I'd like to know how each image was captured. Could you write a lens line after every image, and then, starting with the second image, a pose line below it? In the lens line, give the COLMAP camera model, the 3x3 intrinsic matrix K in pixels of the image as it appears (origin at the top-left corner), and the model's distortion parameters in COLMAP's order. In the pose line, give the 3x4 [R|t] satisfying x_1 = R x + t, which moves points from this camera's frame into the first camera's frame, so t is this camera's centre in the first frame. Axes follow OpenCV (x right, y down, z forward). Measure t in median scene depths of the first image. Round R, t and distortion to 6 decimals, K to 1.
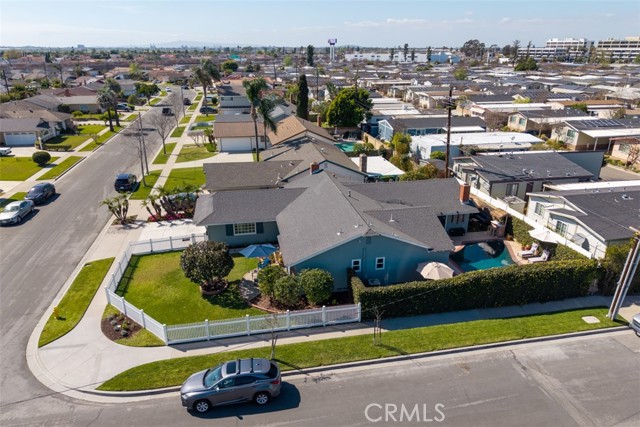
lens RADIAL K [[430.4, 0, 320.0], [0, 430.4, 213.5], [0, 0, 1]] dist [0.039222, -0.043887]
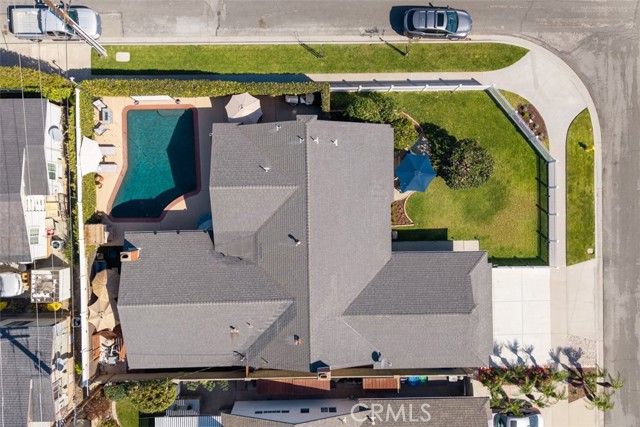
lens RADIAL K [[496.5, 0, 316.4], [0, 496.5, 216.5], [0, 0, 1]] dist [0.018028, 0.000400]
pose [[-0.983252, -0.181002, -0.021316, 0.068438], [0.046811, -0.363844, 0.930283, -0.862835], [-0.176138, 0.913705, 0.366223, 0.654095]]
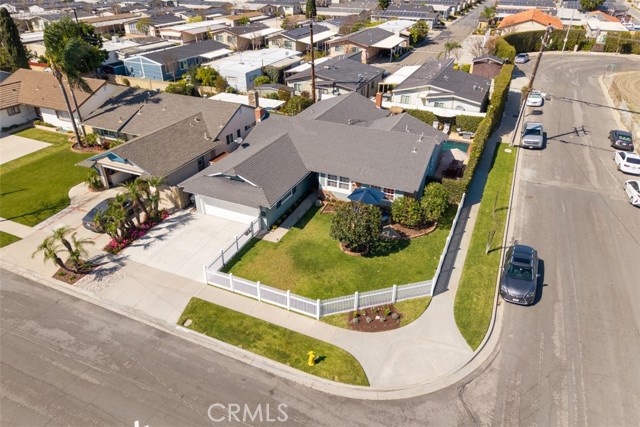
lens RADIAL K [[430.4, 0, 320.0], [0, 430.4, 213.5], [0, 0, 1]] dist [0.039222, -0.043887]
pose [[0.579590, -0.411120, 0.703602, -0.829705], [0.288540, 0.911010, 0.294626, -0.180506], [-0.762116, 0.032255, 0.646637, 0.392839]]
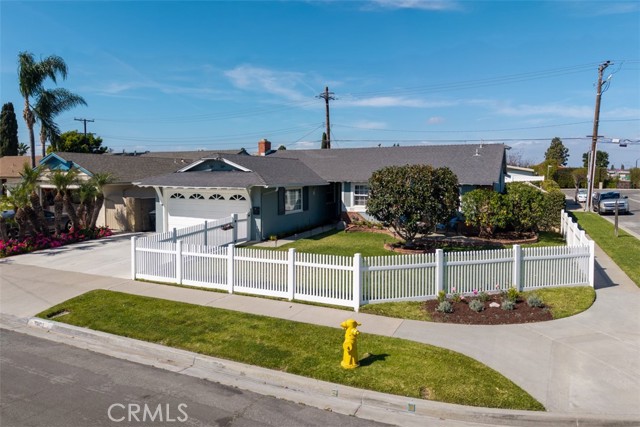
lens RADIAL K [[433.9, 0, 320.0], [0, 433.9, 188.8], [0, 0, 1]] dist [0.043722, -0.047418]
pose [[0.597166, -0.028704, 0.801604, -0.673096], [0.286561, 0.941043, -0.179781, 0.144986], [-0.749184, 0.337067, 0.570184, 0.664385]]
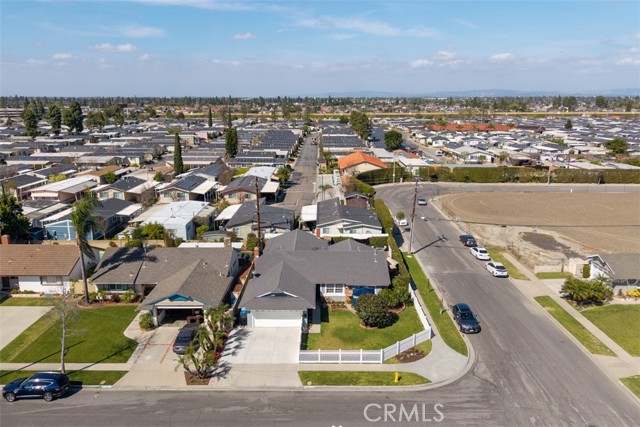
lens RADIAL K [[498.5, 0, 319.1], [0, 498.5, 185.8], [0, 0, 1]] dist [0.067623, -0.114539]
pose [[0.197658, -0.172413, 0.964990, -1.640445], [0.349661, 0.932057, 0.094908, -0.439464], [-0.915789, 0.318659, 0.244515, 0.527170]]
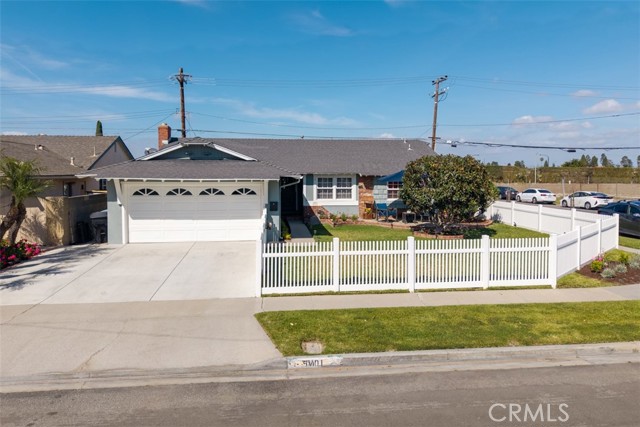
lens RADIAL K [[451.8, 0, 319.4], [0, 451.8, 195.3], [0, 0, 1]] dist [0.007442, -0.003267]
pose [[0.088965, -0.050514, 0.994753, -0.761682], [0.355763, 0.934446, 0.015634, 0.046672], [-0.930332, 0.352505, 0.101104, 0.952327]]
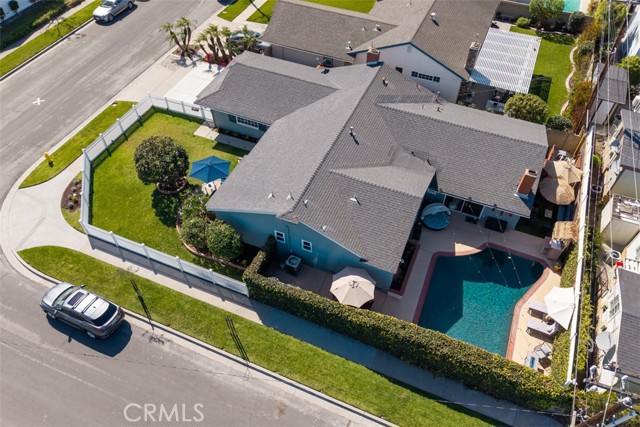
lens RADIAL K [[458.6, 0, 322.0], [0, 458.6, 231.7], [0, 0, 1]] dist [0.012444, -0.000792]
pose [[0.825356, 0.442283, -0.350961, 0.396289], [-0.205755, 0.814460, 0.542513, -0.333471], [0.525788, -0.375554, 0.763221, 0.309849]]
